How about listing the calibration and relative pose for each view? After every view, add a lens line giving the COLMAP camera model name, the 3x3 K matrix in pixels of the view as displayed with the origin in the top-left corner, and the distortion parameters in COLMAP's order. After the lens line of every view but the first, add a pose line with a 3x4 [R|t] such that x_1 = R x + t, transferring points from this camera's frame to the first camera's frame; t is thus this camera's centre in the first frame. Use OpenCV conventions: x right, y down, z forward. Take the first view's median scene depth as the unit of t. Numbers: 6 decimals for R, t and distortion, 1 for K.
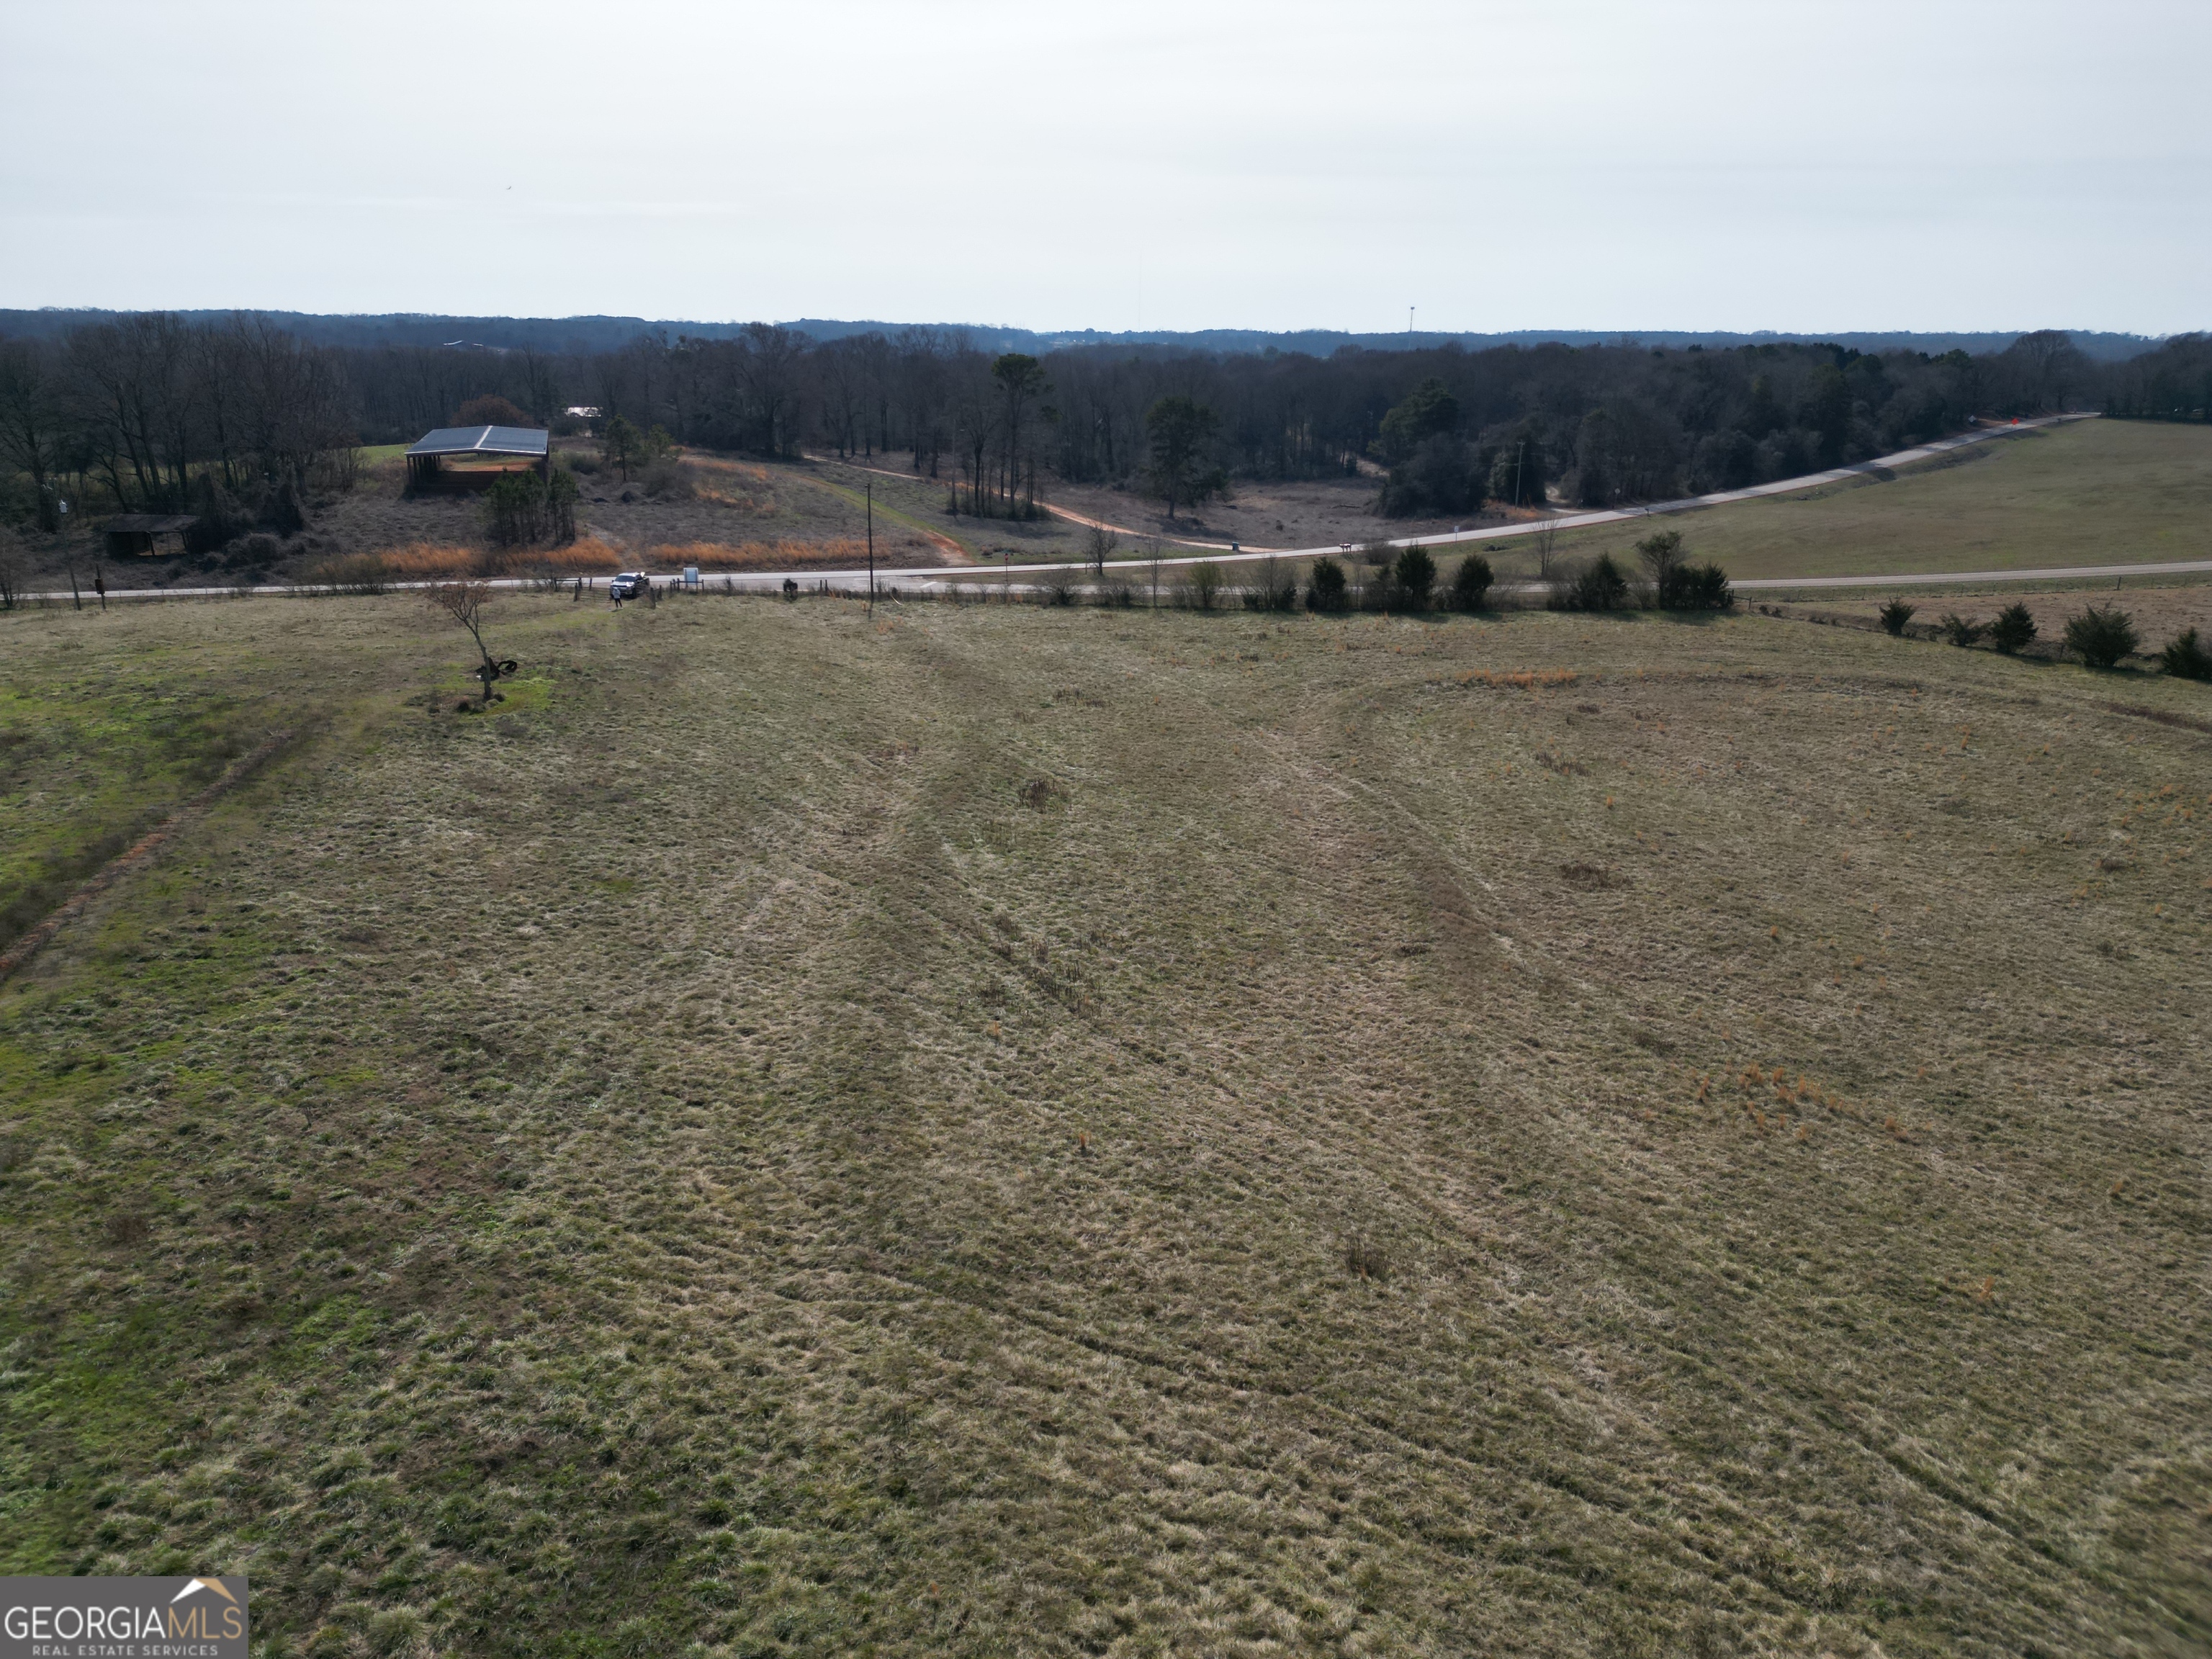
lens RADIAL K [[1528.1, 0, 1097.0], [0, 1528.1, 827.7], [0, 0, 1]] dist [0.065795, -0.077186]
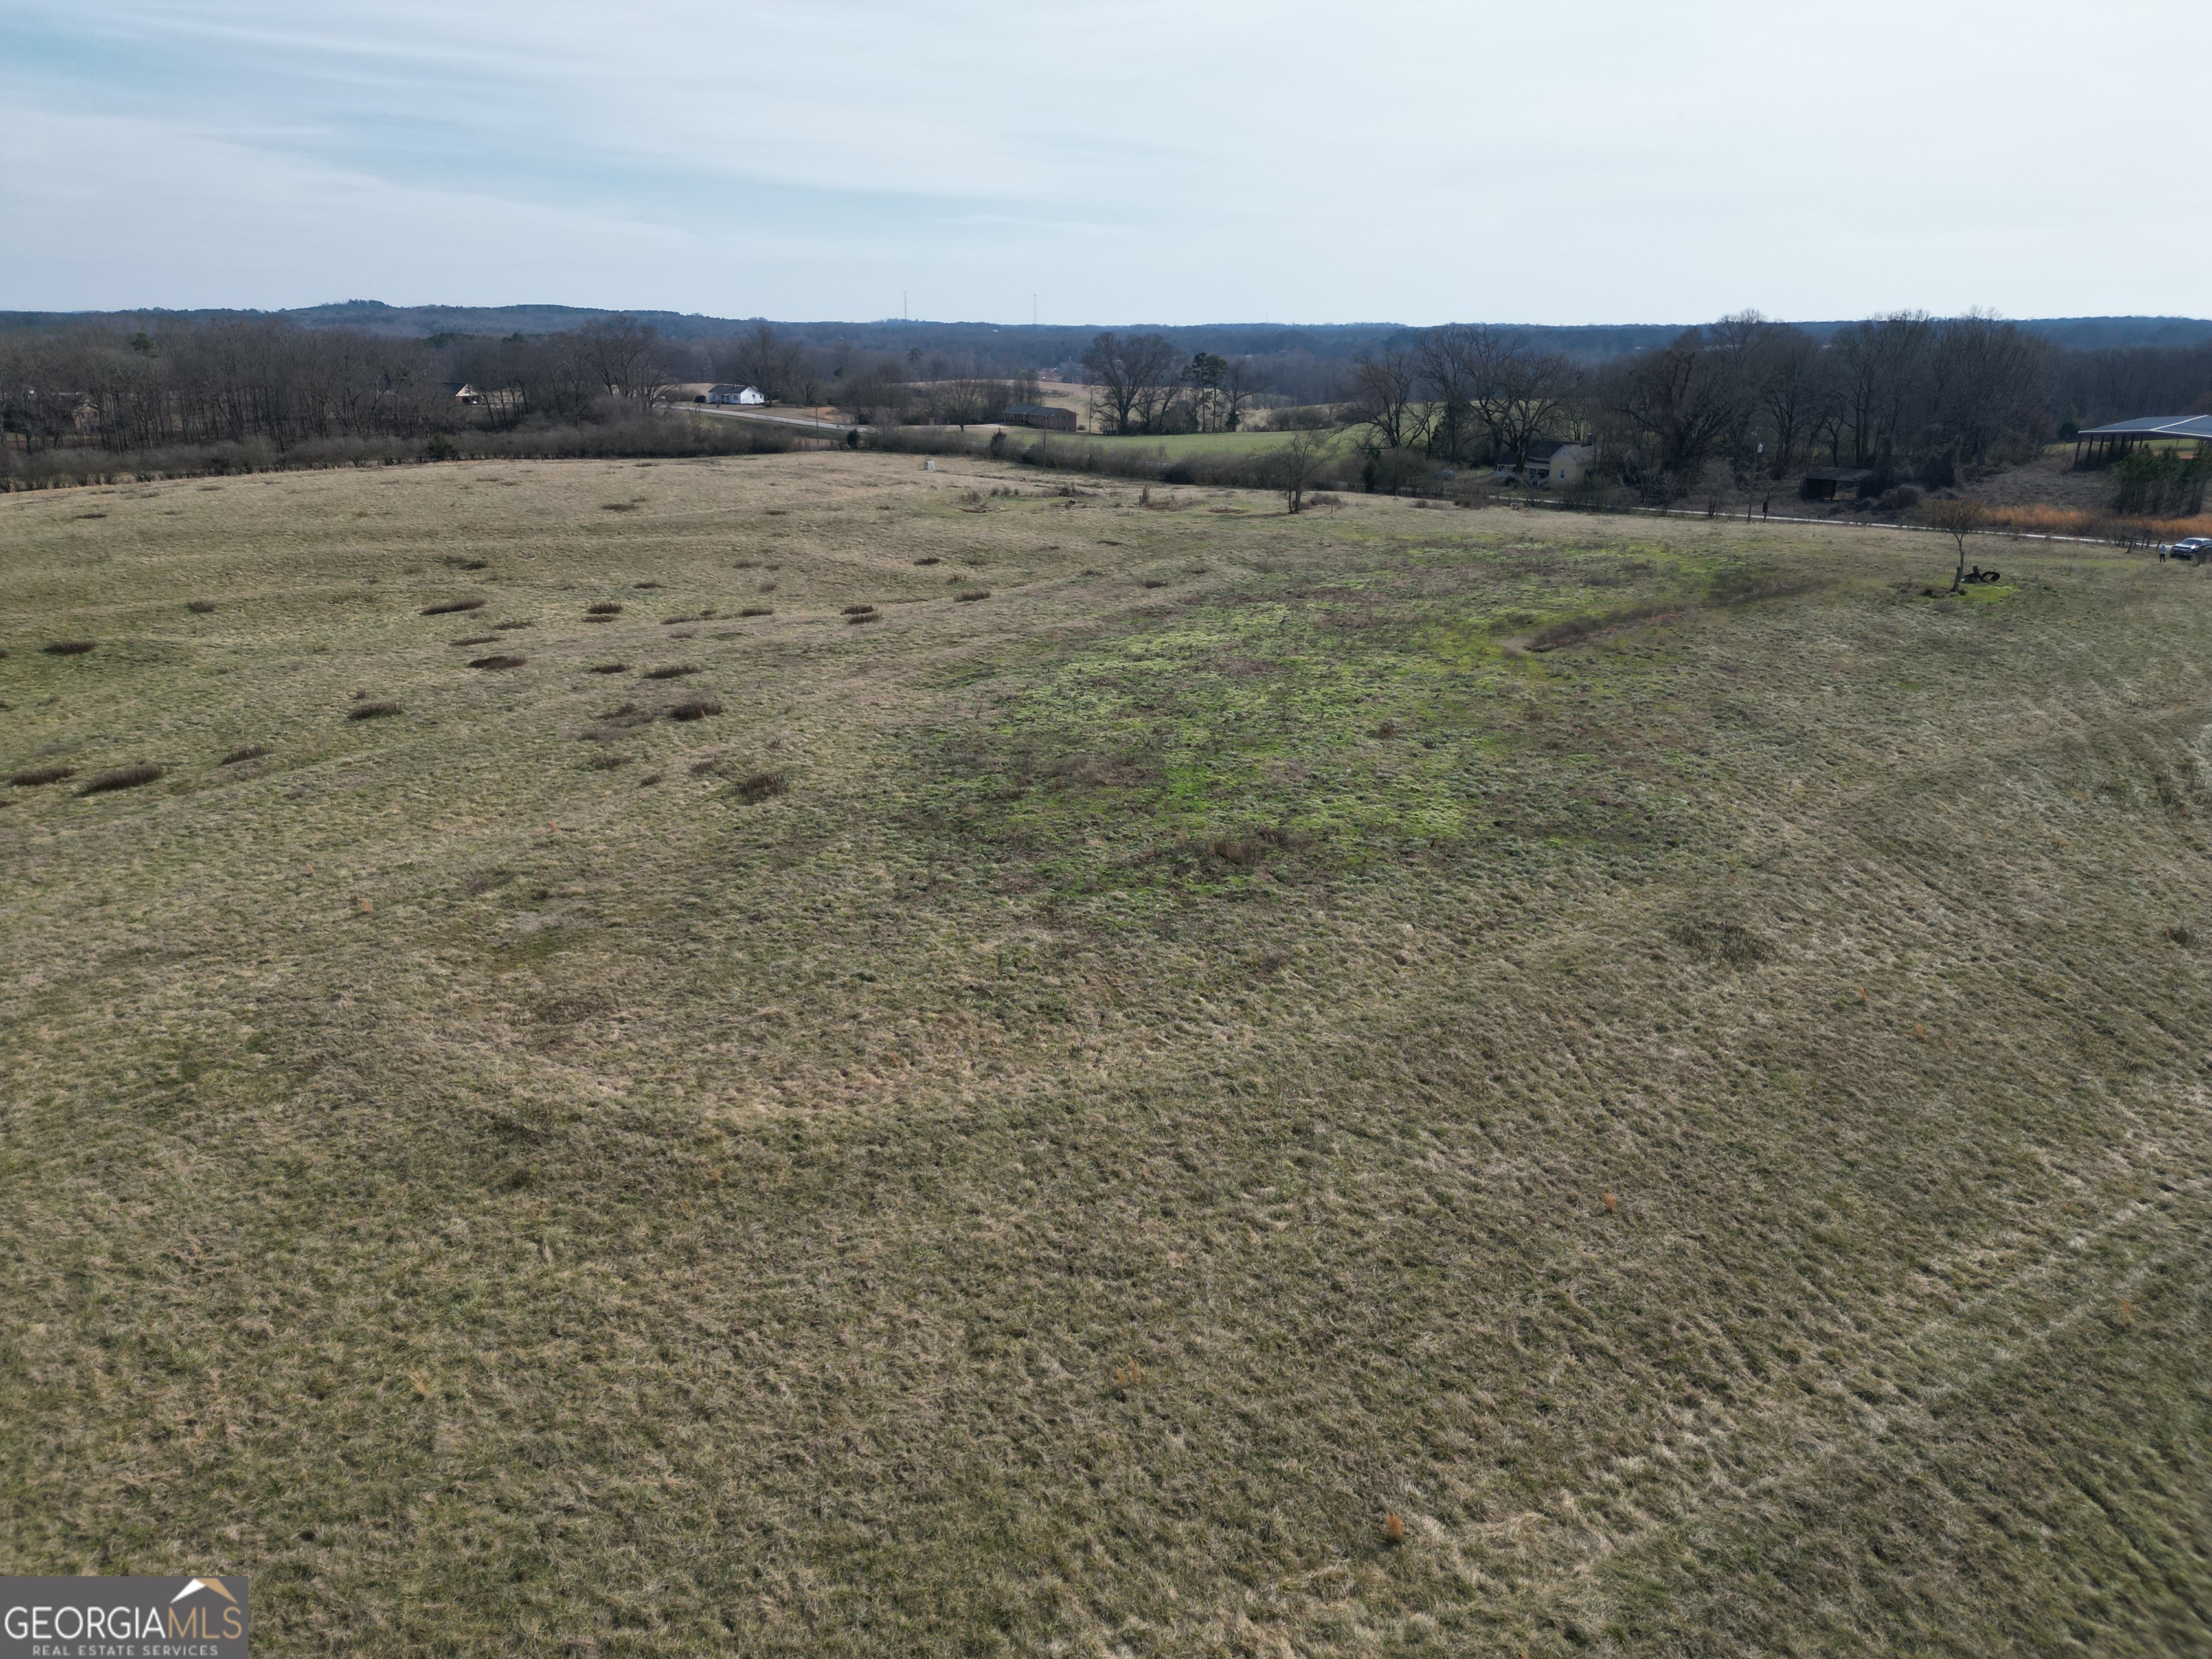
lens RADIAL K [[1528.1, 0, 1097.0], [0, 1528.1, 827.7], [0, 0, 1]] dist [0.065795, -0.077186]
pose [[0.502089, 0.248950, -0.828209, 0.527898], [-0.250533, 0.958476, 0.136225, 0.152979], [0.827732, 0.139096, 0.543610, -0.397977]]
